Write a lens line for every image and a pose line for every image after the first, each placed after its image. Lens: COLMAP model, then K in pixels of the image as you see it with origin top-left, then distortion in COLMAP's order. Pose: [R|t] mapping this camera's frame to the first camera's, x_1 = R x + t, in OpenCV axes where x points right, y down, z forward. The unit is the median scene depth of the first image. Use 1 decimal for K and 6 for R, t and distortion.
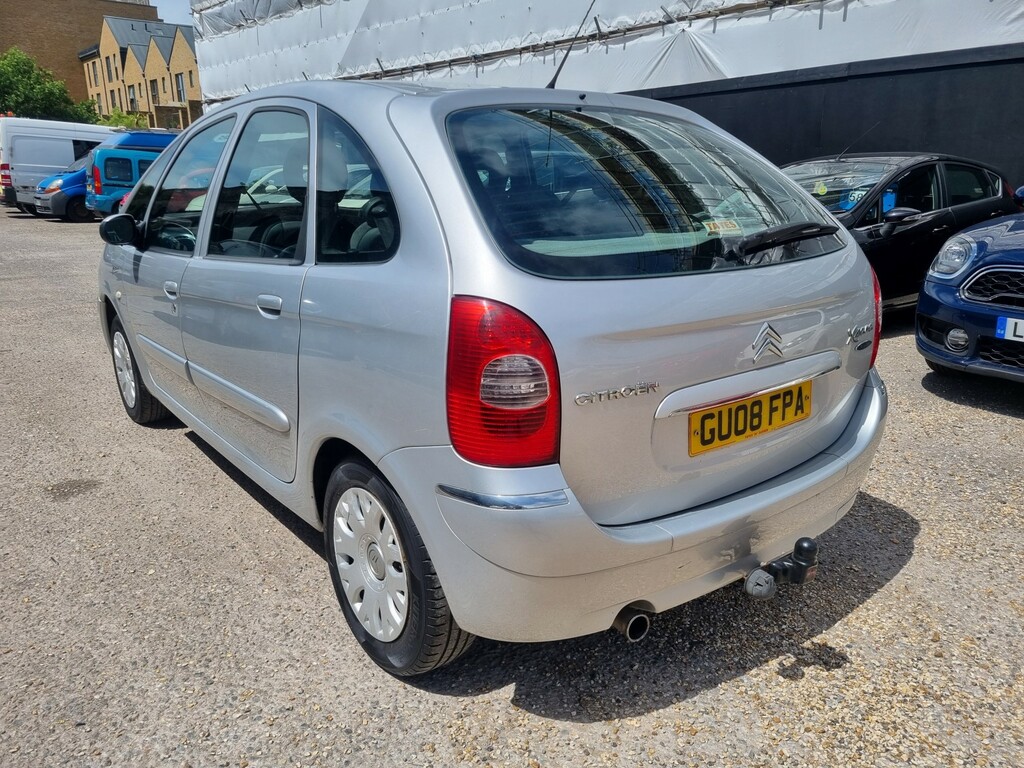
lens RADIAL K [[769.8, 0, 504.3], [0, 769.8, 389.7], [0, 0, 1]] dist [0.054255, -0.032692]
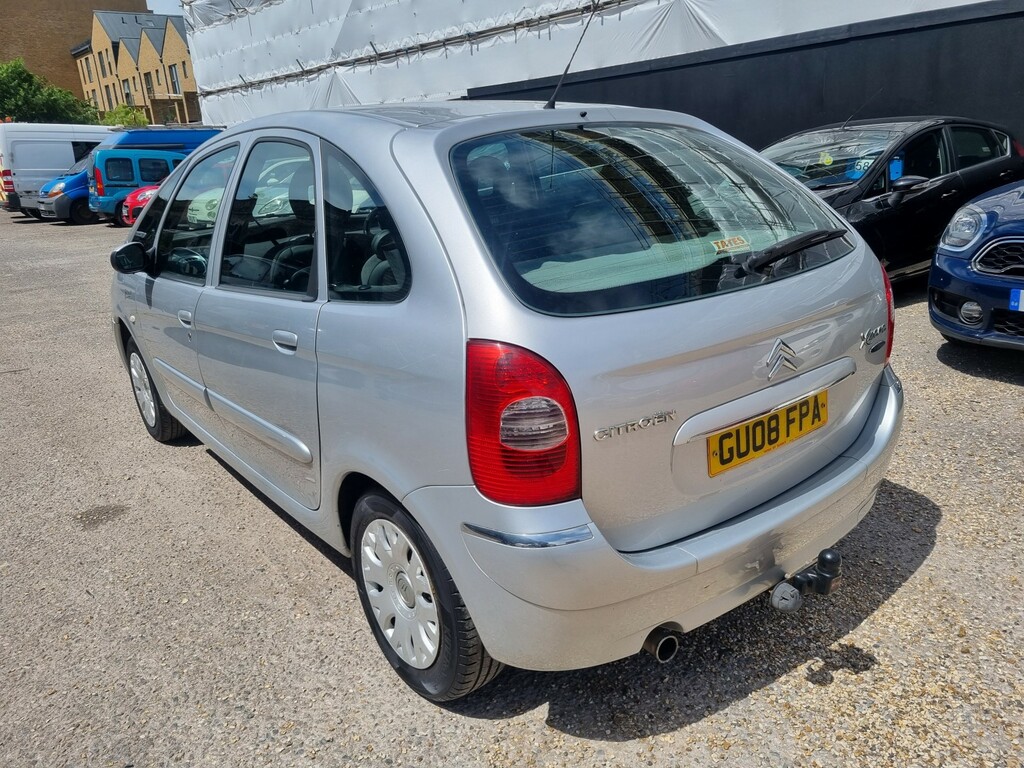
lens RADIAL K [[769.8, 0, 508.3], [0, 769.8, 383.7], [0, 0, 1]] dist [0.054255, -0.032692]
pose [[0.998426, -0.054807, -0.011905, -0.002043], [0.055104, 0.998135, 0.026282, -0.038615], [0.010442, -0.026896, 0.999584, -0.004665]]
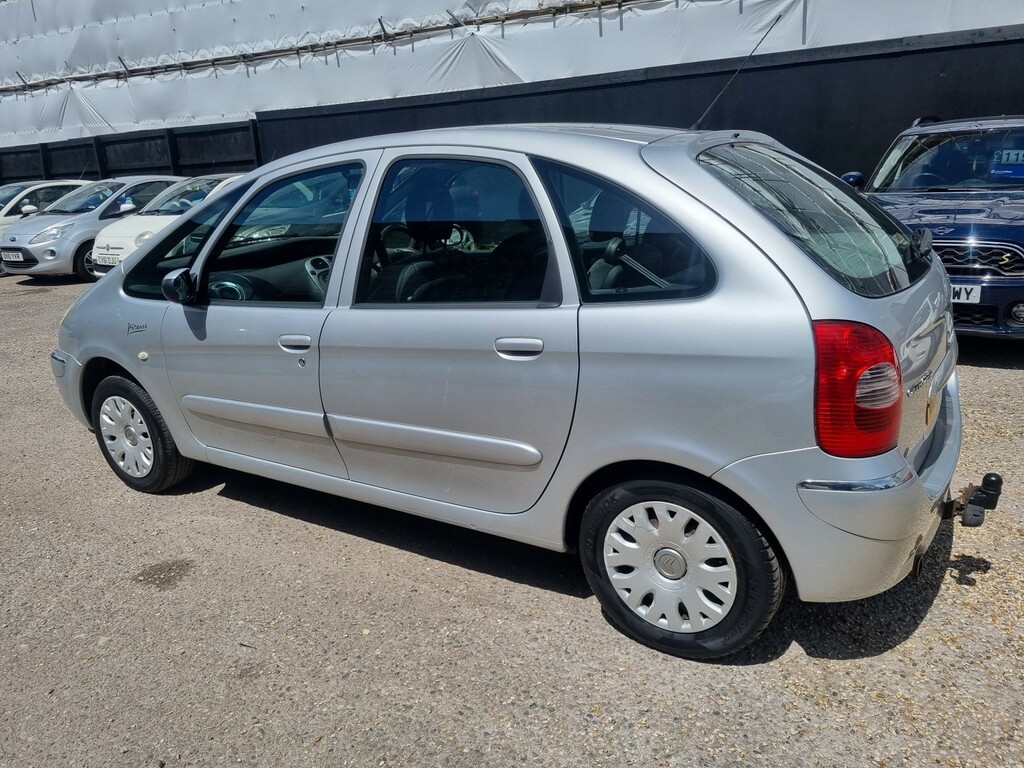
lens RADIAL K [[769.8, 0, 512.7], [0, 769.8, 383.9], [0, 0, 1]] dist [0.054255, -0.032692]
pose [[0.938019, -0.141190, 0.316521, -0.393246], [0.140060, 0.989790, 0.026442, -0.053791], [-0.317022, 0.019529, 0.948217, 0.006933]]
